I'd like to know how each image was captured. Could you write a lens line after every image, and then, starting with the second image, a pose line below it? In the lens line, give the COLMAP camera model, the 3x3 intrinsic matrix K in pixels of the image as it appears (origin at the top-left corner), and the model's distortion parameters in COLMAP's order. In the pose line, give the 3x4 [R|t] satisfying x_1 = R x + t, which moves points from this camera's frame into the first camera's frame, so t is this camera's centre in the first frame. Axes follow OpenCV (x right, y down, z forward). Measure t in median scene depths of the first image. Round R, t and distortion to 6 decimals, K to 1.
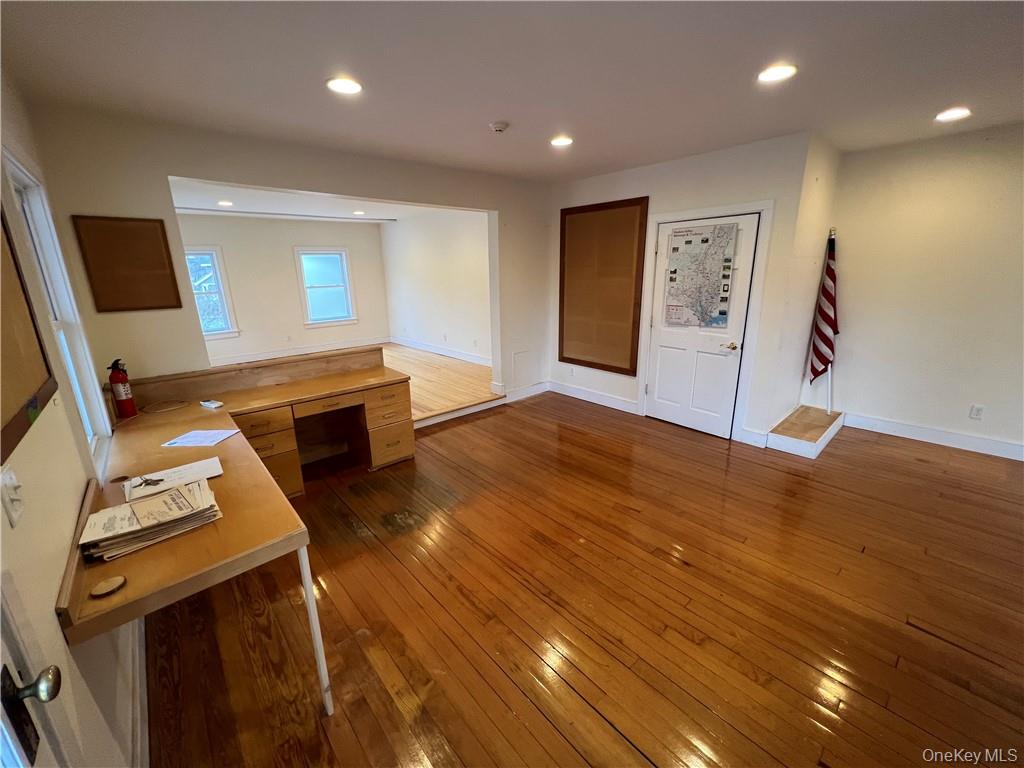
lens RADIAL K [[408.3, 0, 511.1], [0, 408.3, 381.8], [0, 0, 1]] dist [-0.001334, -0.000293]
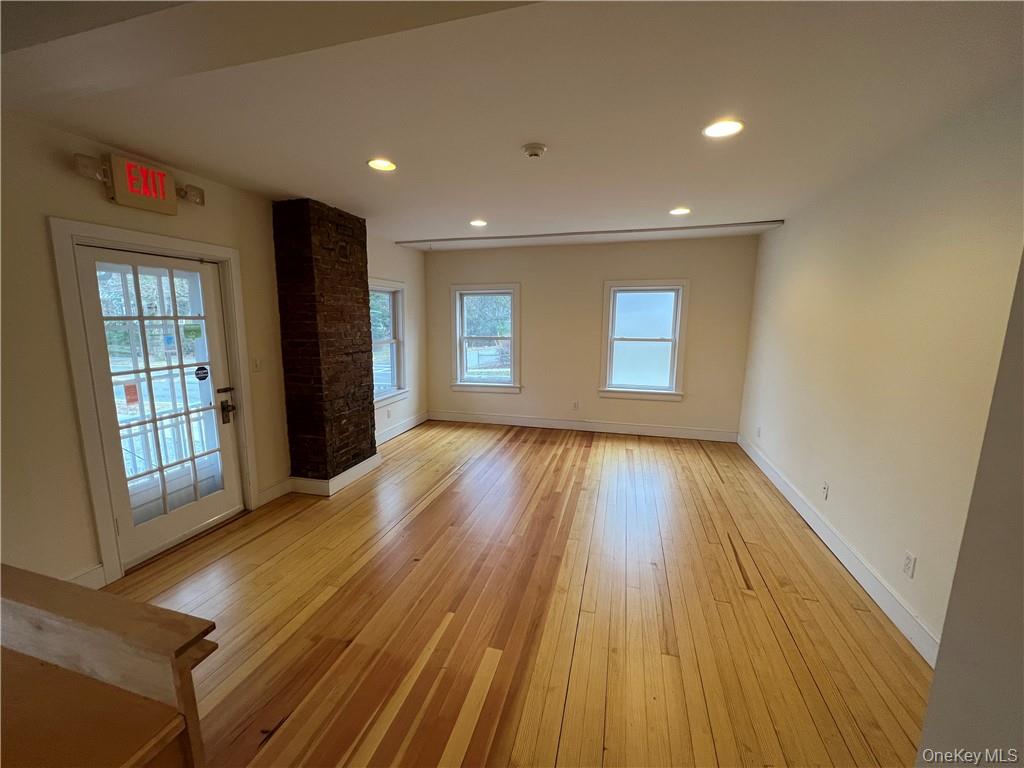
lens RADIAL K [[408.3, 0, 511.1], [0, 408.3, 381.8], [0, 0, 1]] dist [-0.001334, -0.000293]
pose [[0.537871, 0.160105, -0.827684, -0.079502], [-0.236739, 0.970979, 0.033979, -0.678818], [0.809104, 0.177669, 0.560165, 2.317847]]
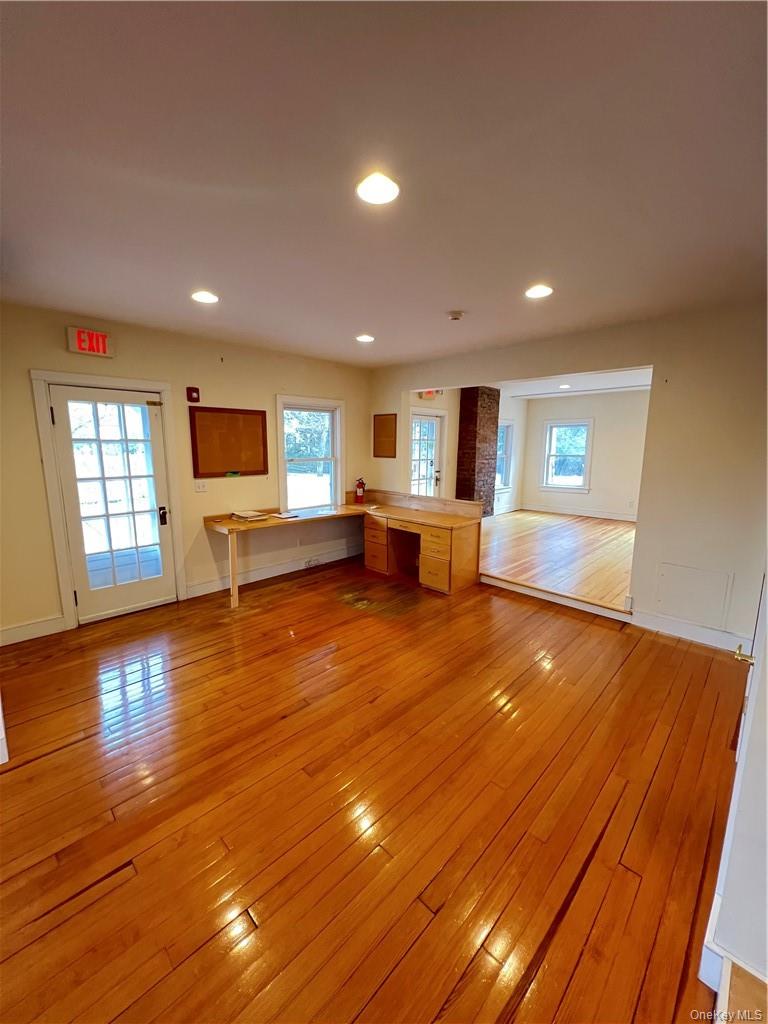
lens RADIAL K [[408.3, 0, 384.0], [0, 408.3, 512.0], [0, 0, 1]] dist [-0.001334, -0.000293]
pose [[0.063846, 0.186268, -0.980422, 1.937674], [-0.266951, 0.949814, 0.163069, -0.418265], [0.961593, 0.251313, 0.110366, 1.406335]]
